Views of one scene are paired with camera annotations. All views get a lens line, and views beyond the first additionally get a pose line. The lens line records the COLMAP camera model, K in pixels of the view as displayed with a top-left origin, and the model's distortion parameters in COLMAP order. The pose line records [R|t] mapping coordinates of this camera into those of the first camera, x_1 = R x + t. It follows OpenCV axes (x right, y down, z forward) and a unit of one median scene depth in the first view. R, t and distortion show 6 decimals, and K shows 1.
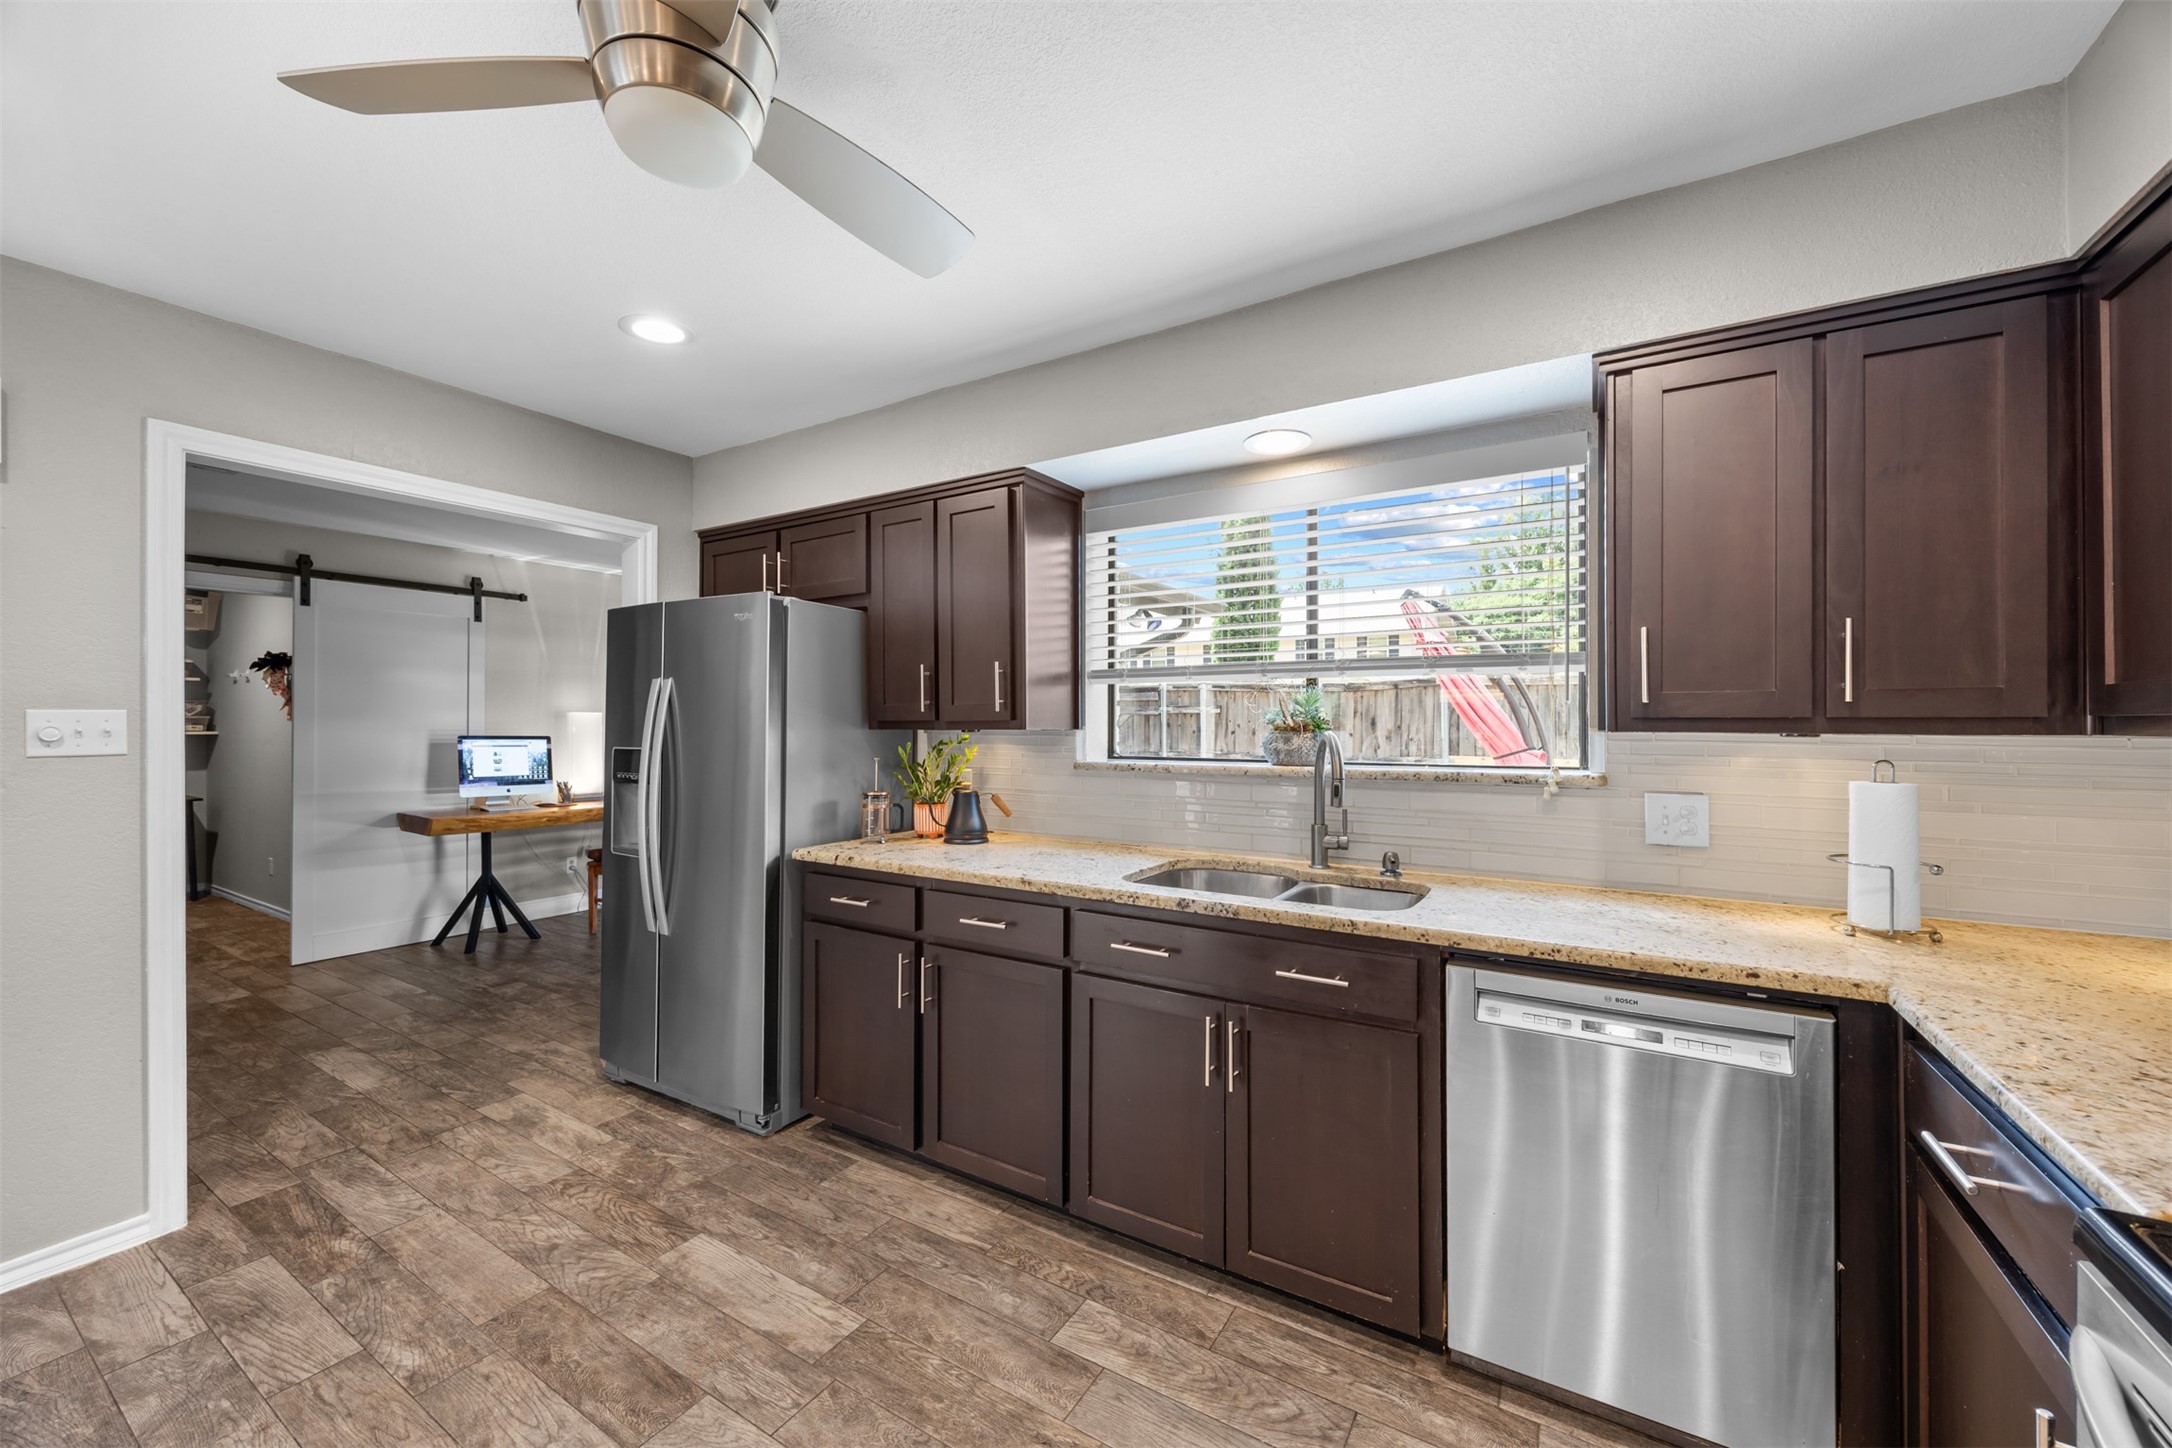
lens RADIAL K [[829.0, 0, 1092.3], [0, 829.0, 719.9], [0, 0, 1]] dist [-0.004033, 0.000443]
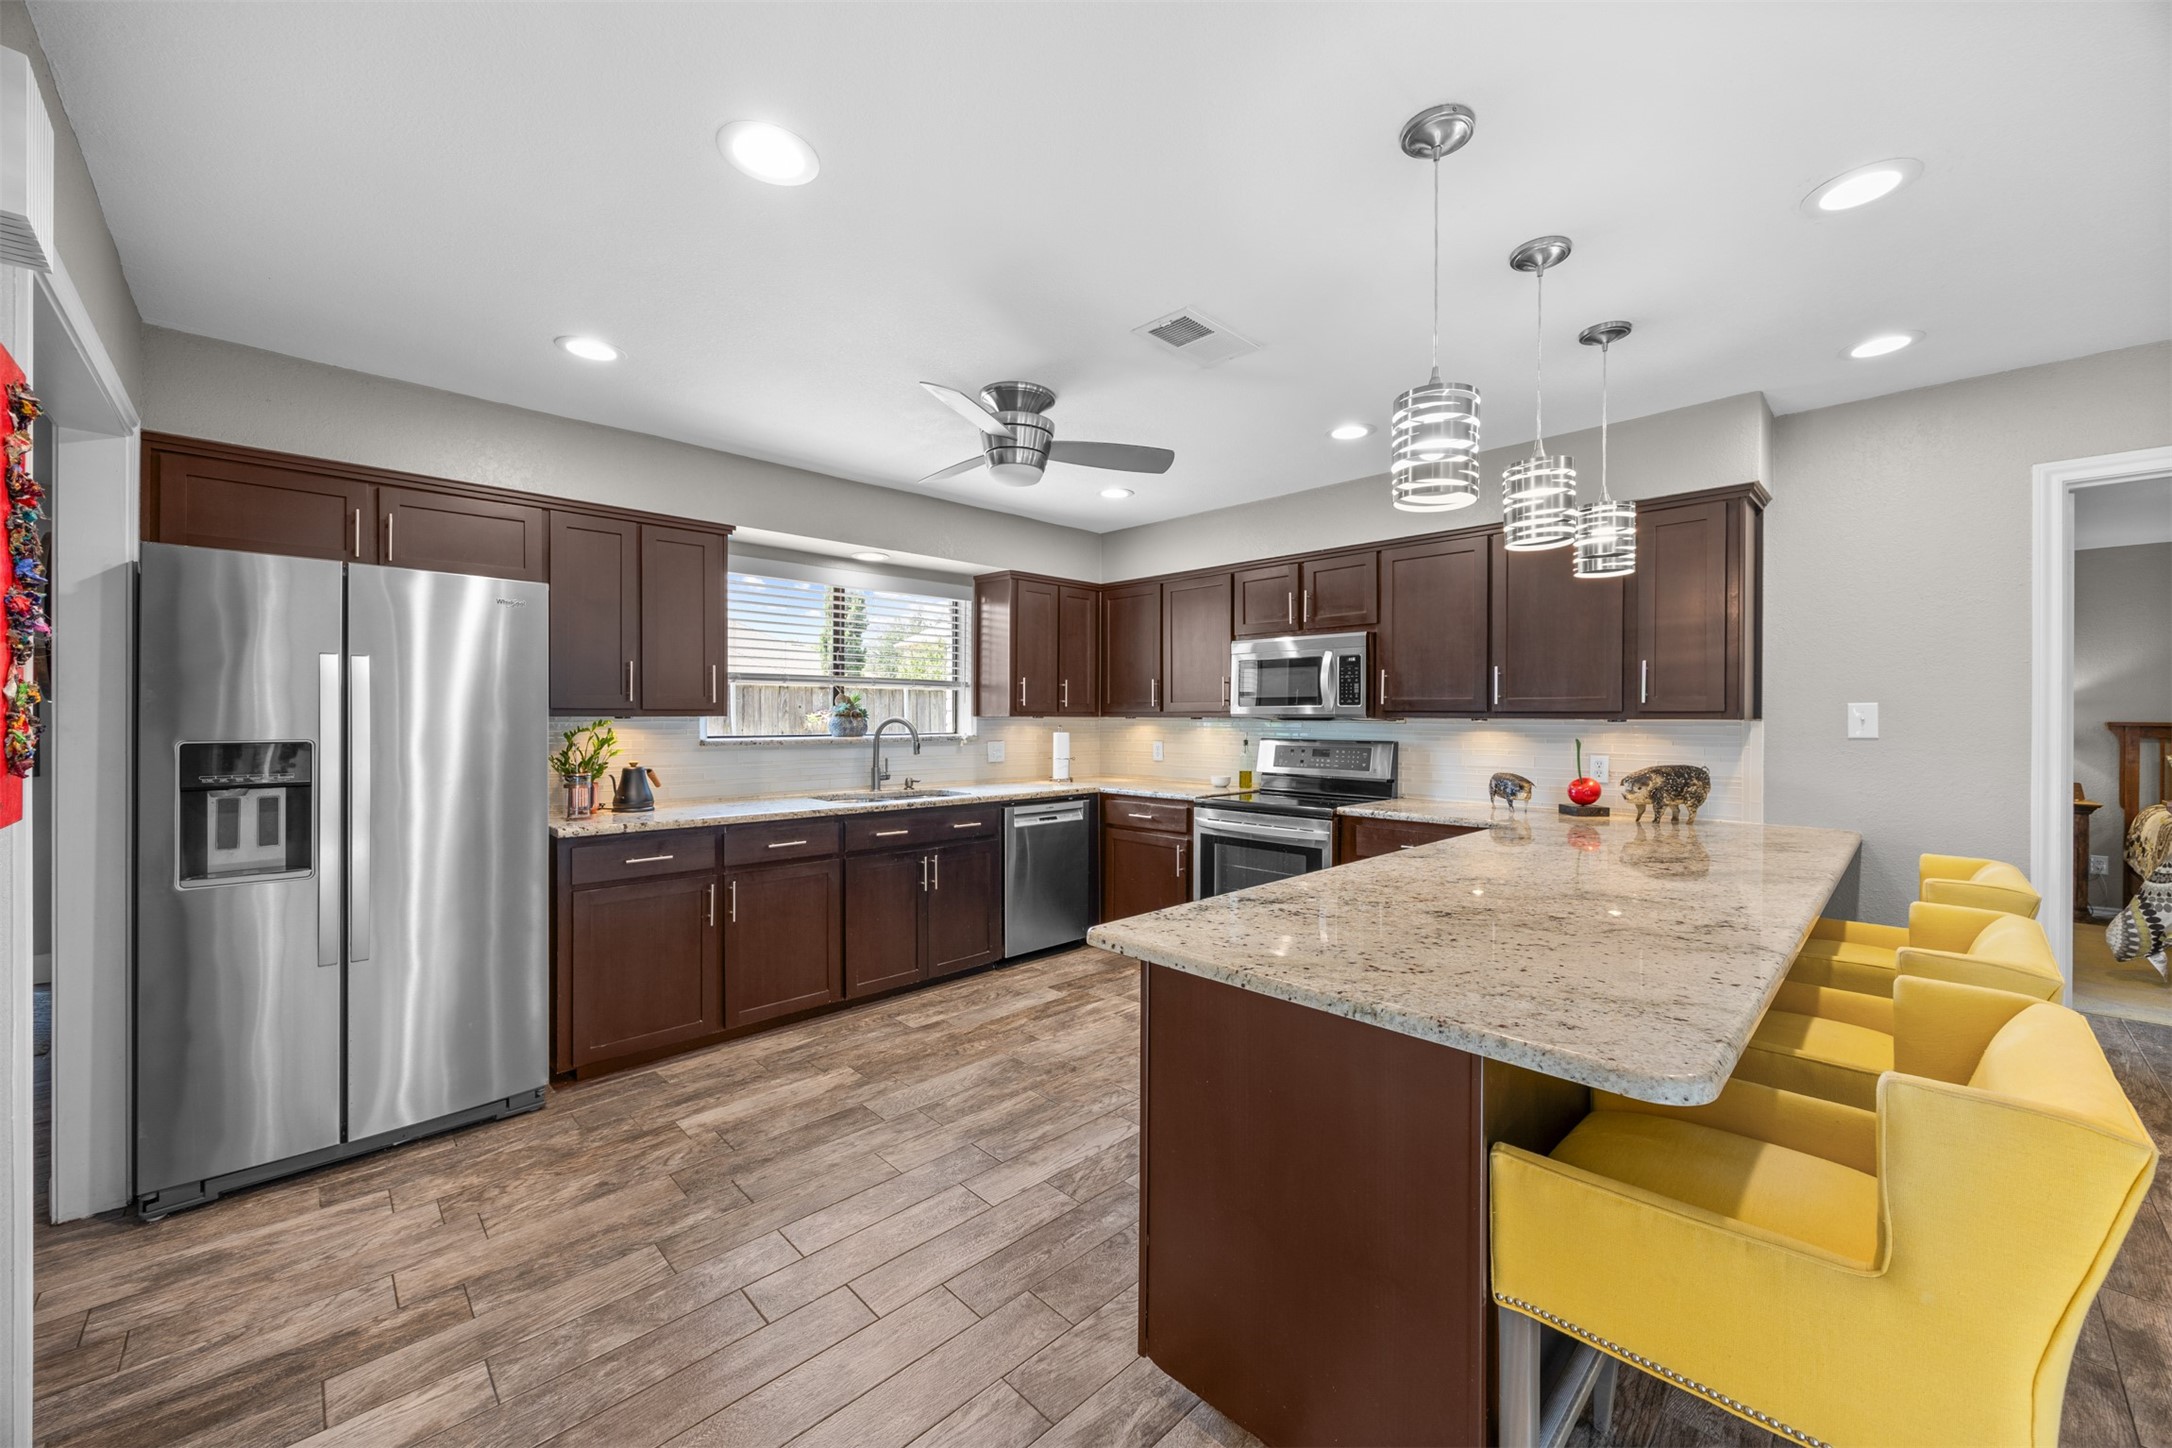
lens RADIAL K [[829.0, 0, 1107.1], [0, 829.0, 715.6], [0, 0, 1]] dist [-0.004033, 0.000443]
pose [[0.229226, -0.001154, 0.973373, -1.427302], [-0.009589, 0.999948, 0.003443, 0.000167], [-0.973326, -0.010122, 0.229203, 0.084806]]
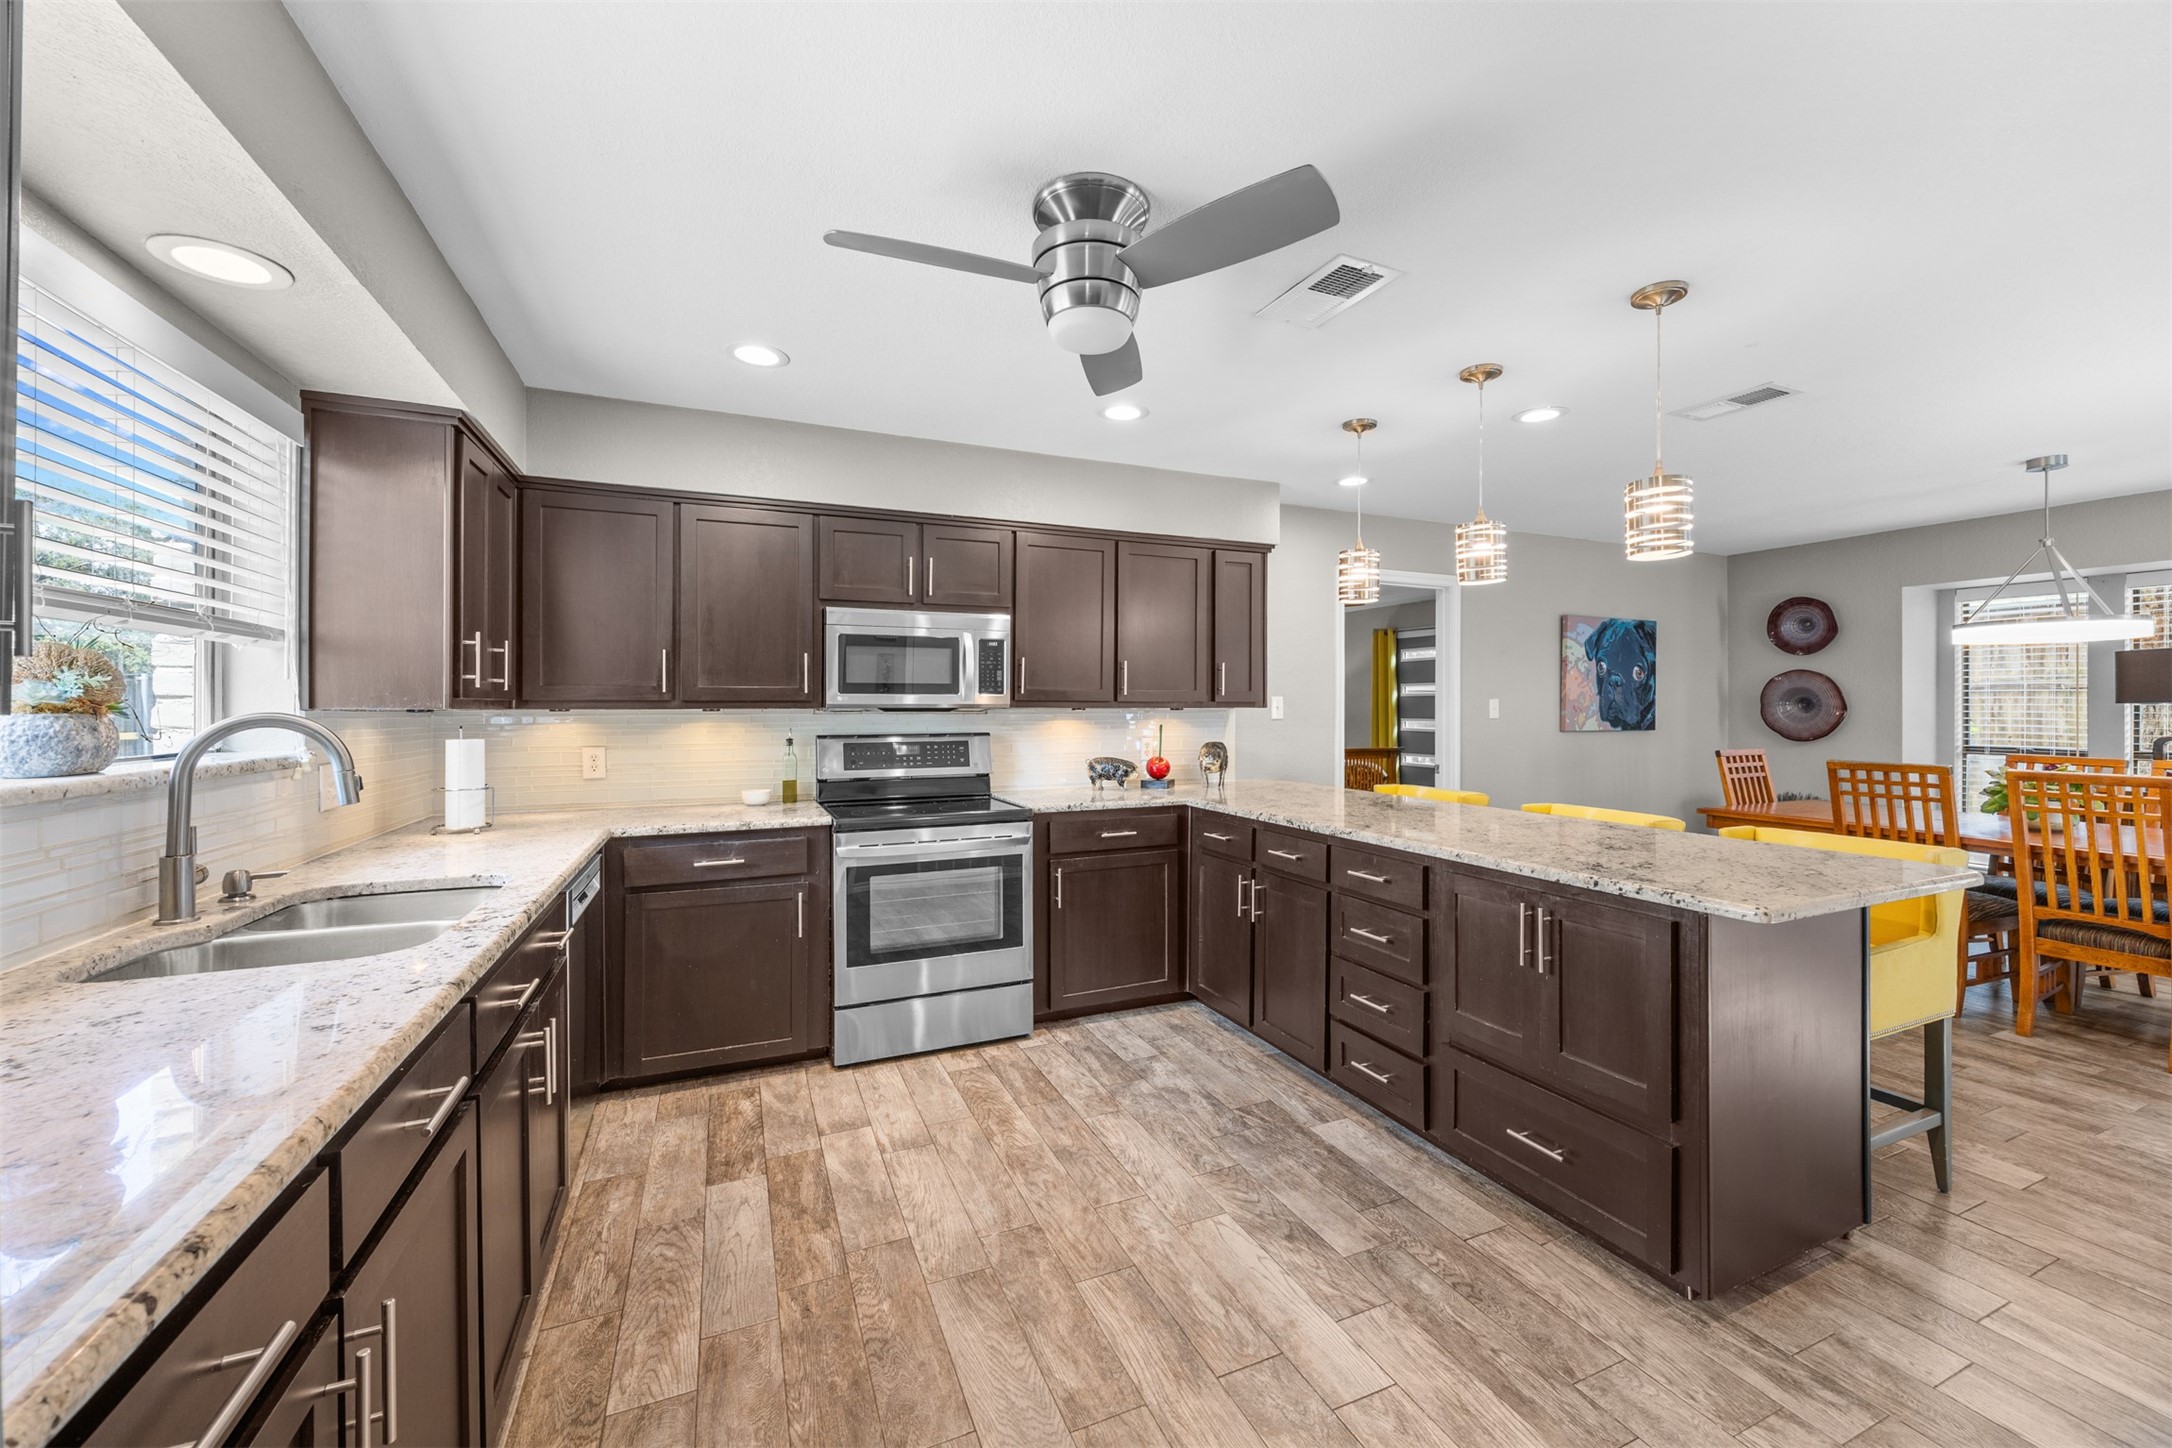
lens RADIAL K [[829.0, 0, 1098.9], [0, 829.0, 707.8], [0, 0, 1]] dist [-0.004033, 0.000443]
pose [[-0.824060, -0.002796, 0.566496, -0.706622], [-0.004795, 0.999986, -0.002039, 0.007253], [-0.566483, -0.004397, -0.824062, 1.149914]]
